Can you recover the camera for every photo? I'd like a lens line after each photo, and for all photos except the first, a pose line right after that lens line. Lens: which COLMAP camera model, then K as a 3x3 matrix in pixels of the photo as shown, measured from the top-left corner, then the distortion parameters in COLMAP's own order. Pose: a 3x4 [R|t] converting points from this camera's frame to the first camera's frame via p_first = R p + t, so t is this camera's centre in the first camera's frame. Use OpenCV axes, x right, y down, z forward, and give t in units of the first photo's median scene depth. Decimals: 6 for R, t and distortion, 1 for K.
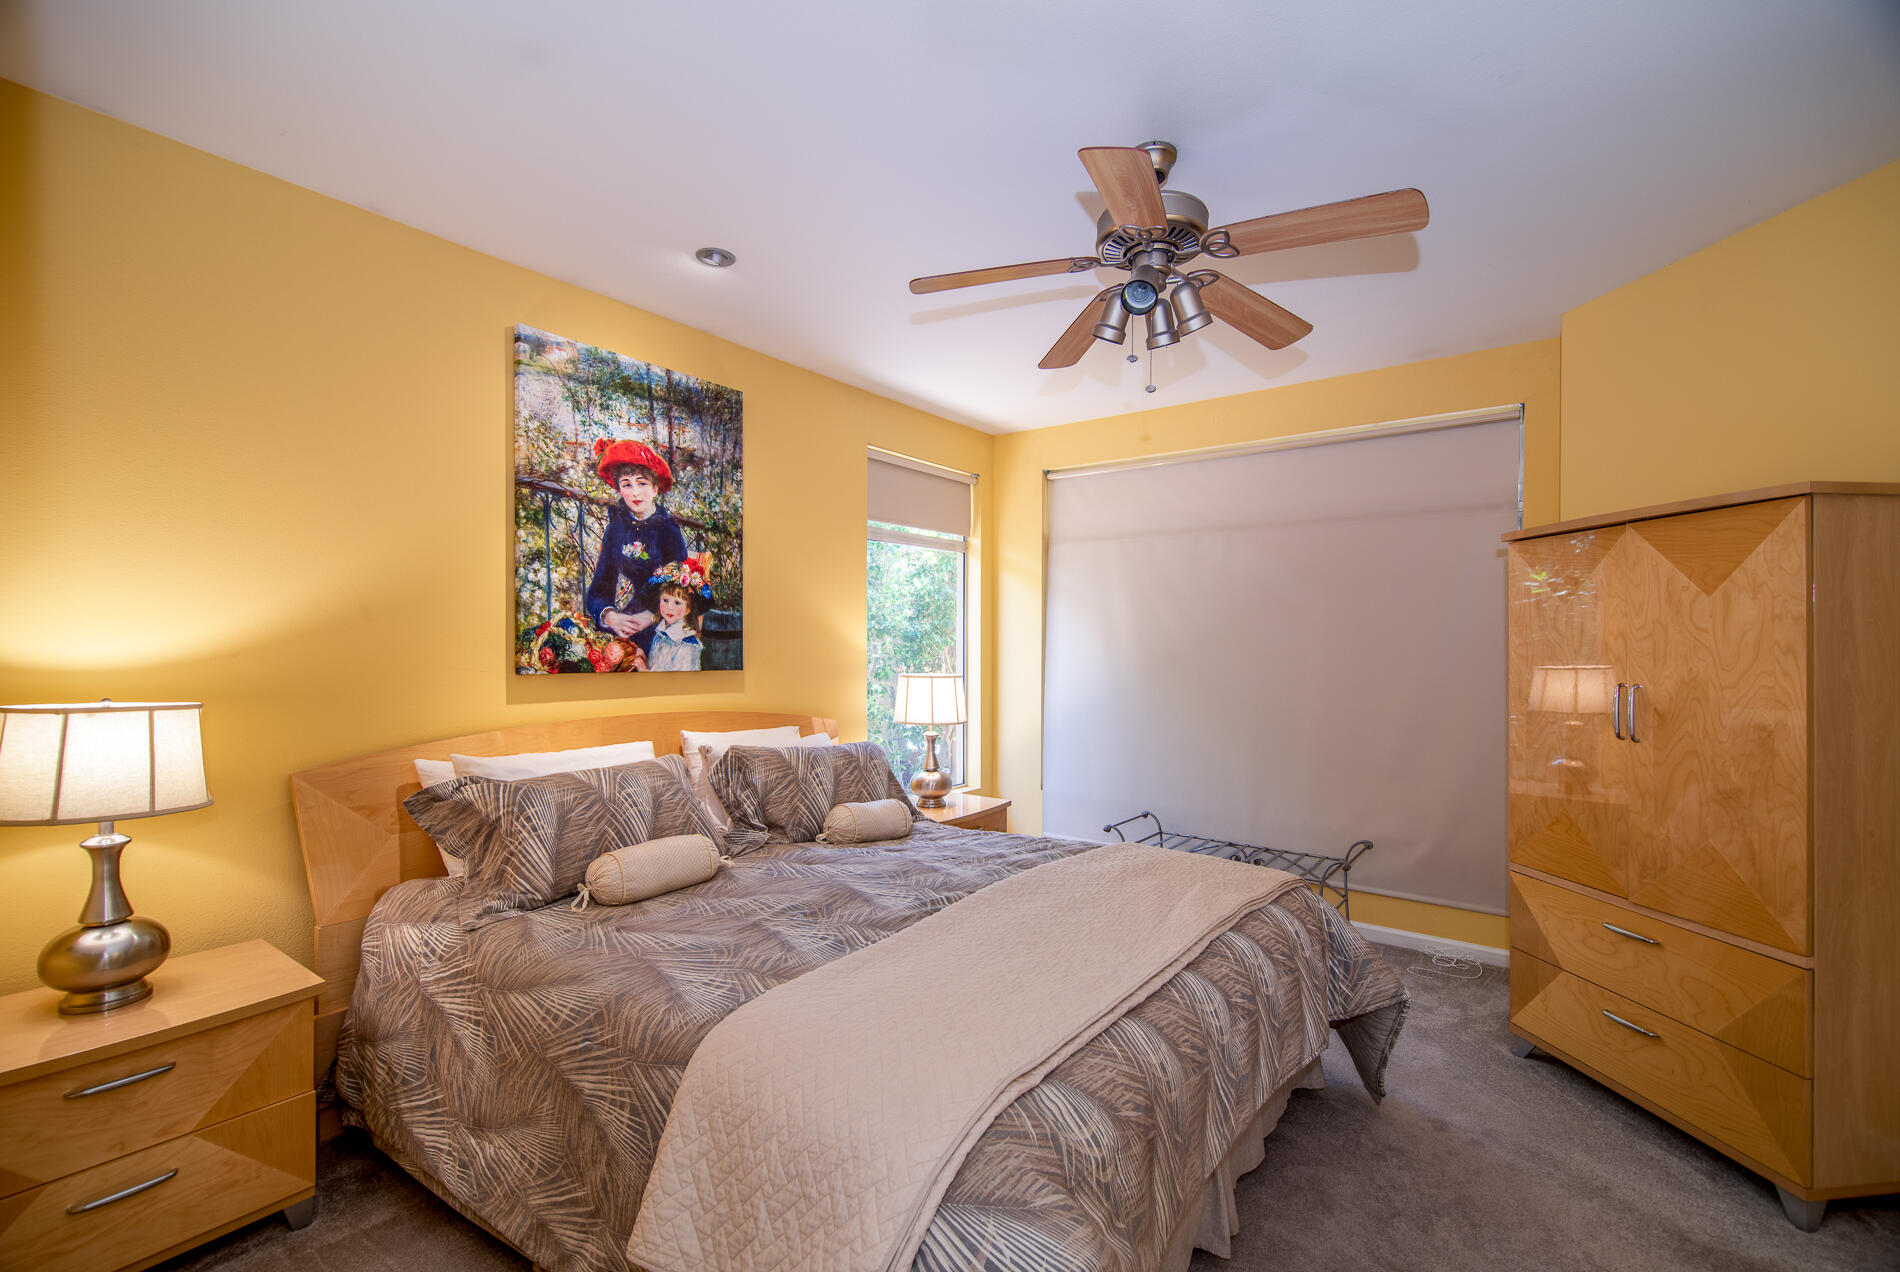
lens RADIAL K [[834.6, 0, 966.8], [0, 834.6, 648.1], [0, 0, 1]] dist [0.014457, -0.007029]
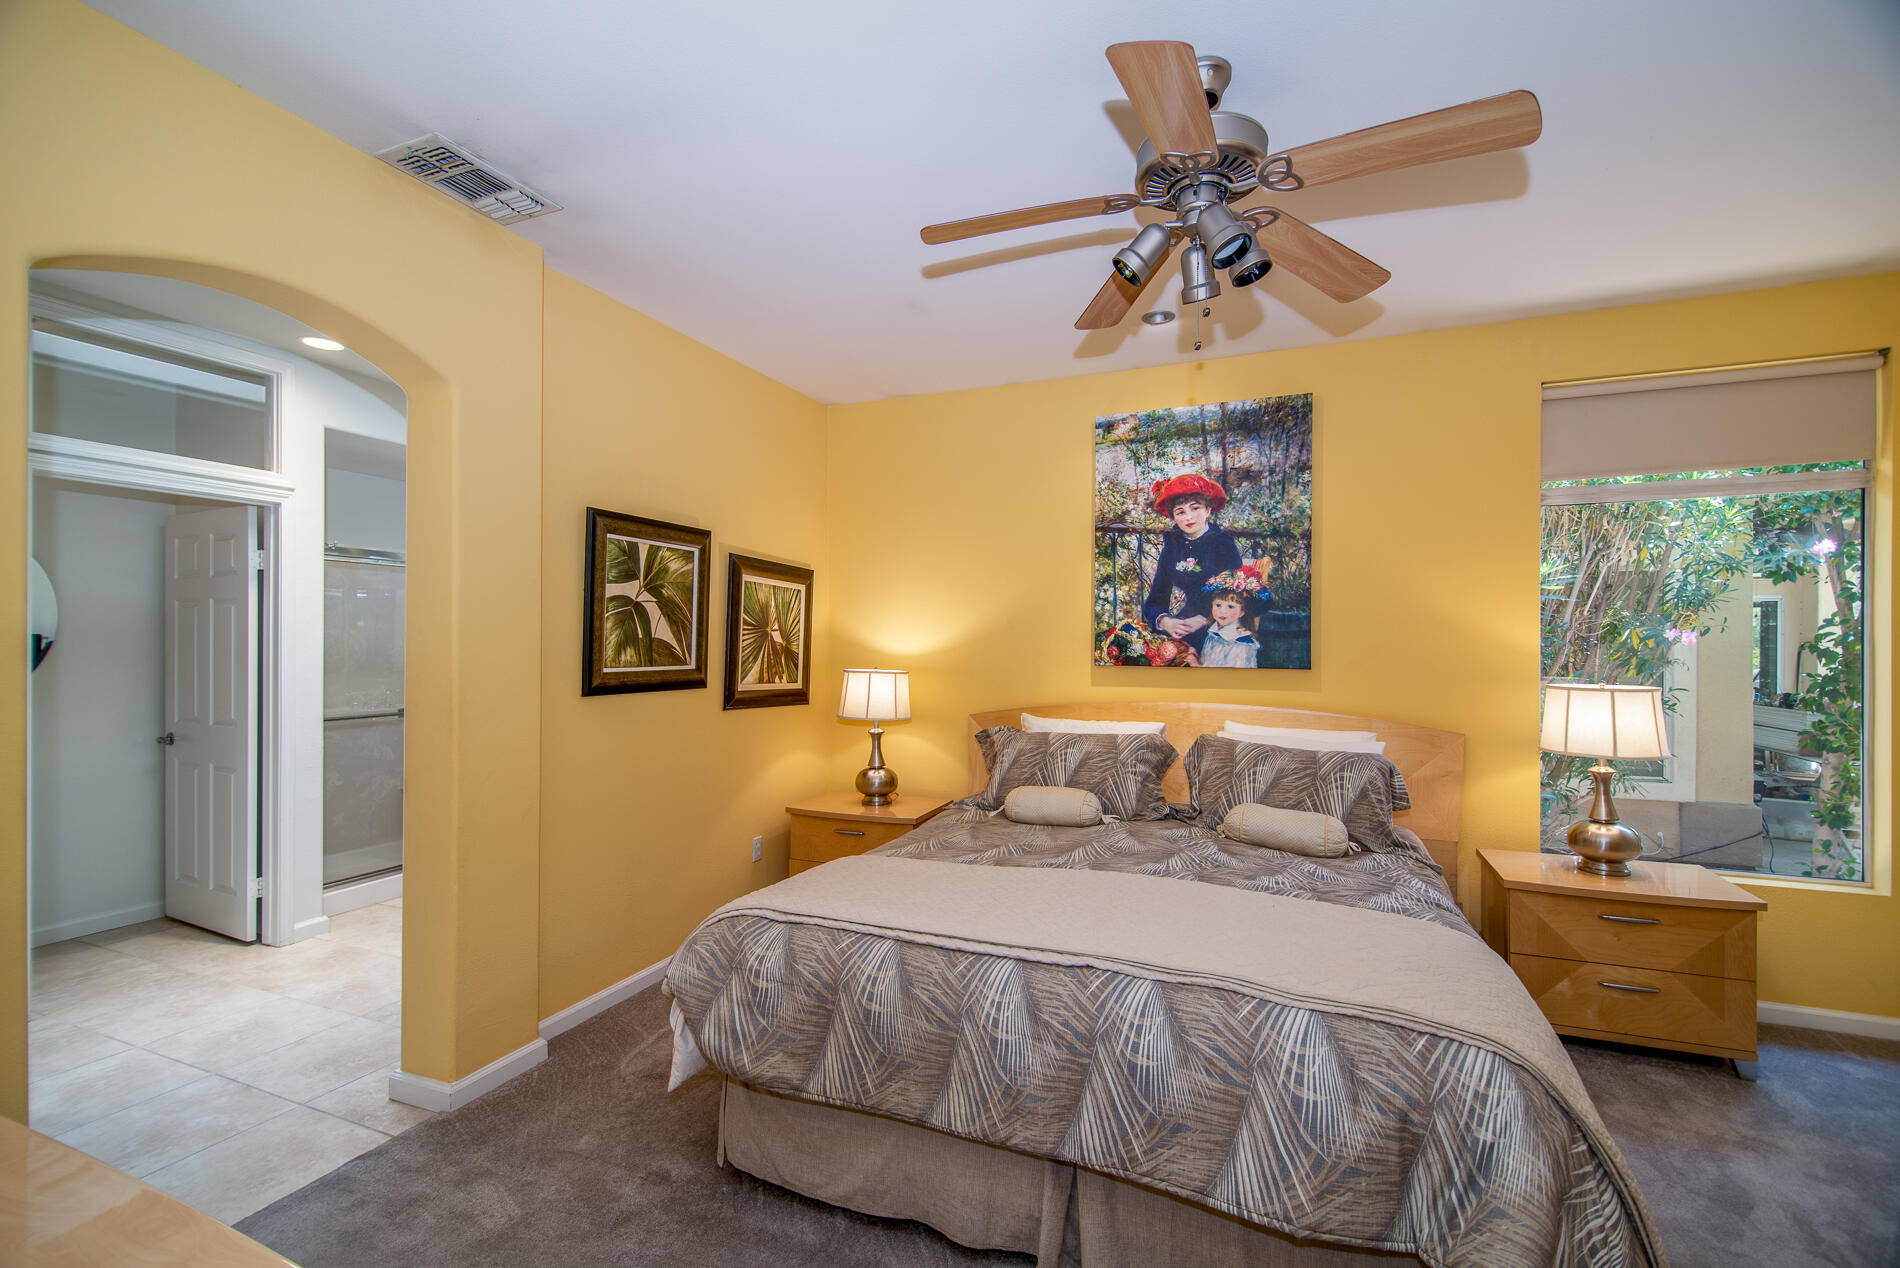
lens RADIAL K [[834.6, 0, 936.3], [0, 834.6, 642.5], [0, 0, 1]] dist [0.014457, -0.007029]
pose [[0.221590, -0.002064, -0.975138, 0.710715], [-0.005953, 0.999976, -0.003469, 0.000150], [0.975122, 0.006574, 0.221573, 0.391966]]
